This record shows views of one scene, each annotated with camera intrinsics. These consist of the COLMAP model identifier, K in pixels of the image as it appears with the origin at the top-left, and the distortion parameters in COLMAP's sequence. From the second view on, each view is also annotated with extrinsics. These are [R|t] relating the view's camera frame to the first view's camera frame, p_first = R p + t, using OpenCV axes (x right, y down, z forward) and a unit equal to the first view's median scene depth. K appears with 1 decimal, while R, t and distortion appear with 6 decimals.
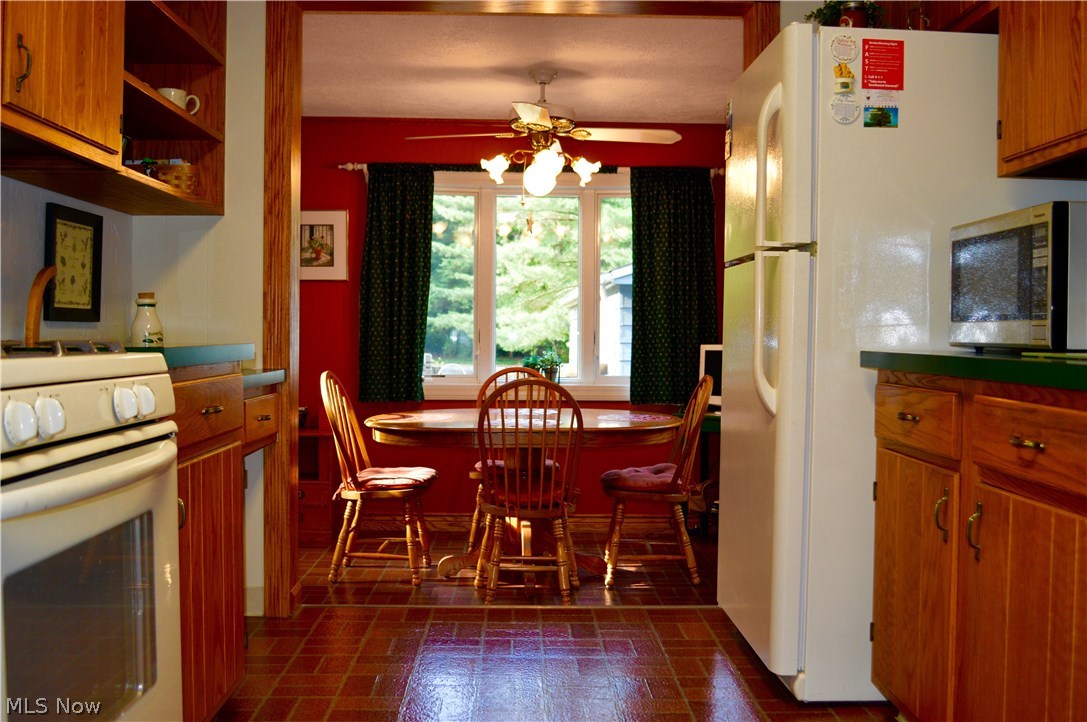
lens RADIAL K [[1028.4, 0, 543.3], [0, 1028.4, 362.8], [0, 0, 1]] dist [-0.060994, 0.000000]
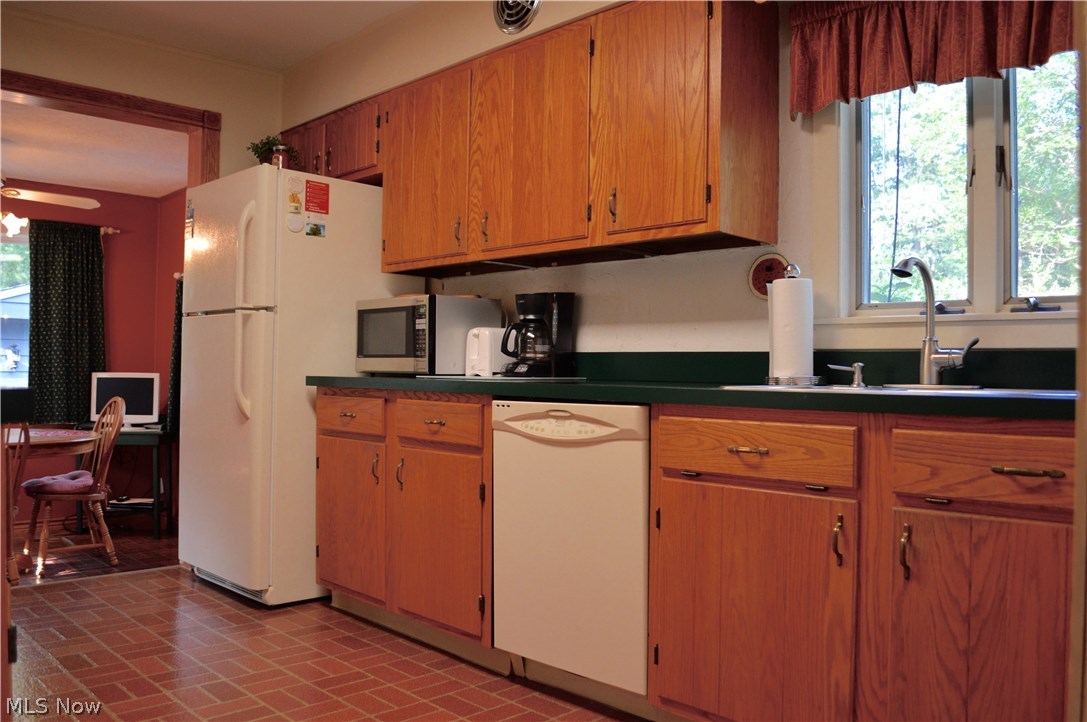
lens RADIAL K [[874.4, 0, 543.2], [0, 874.4, 362.8], [0, 0, 1]] dist [-0.001949, -0.004433]
pose [[0.740016, 0.006173, 0.672561, -0.320601], [0.013616, 0.999615, -0.024156, 0.006143], [-0.672451, 0.027033, 0.739647, -0.248706]]
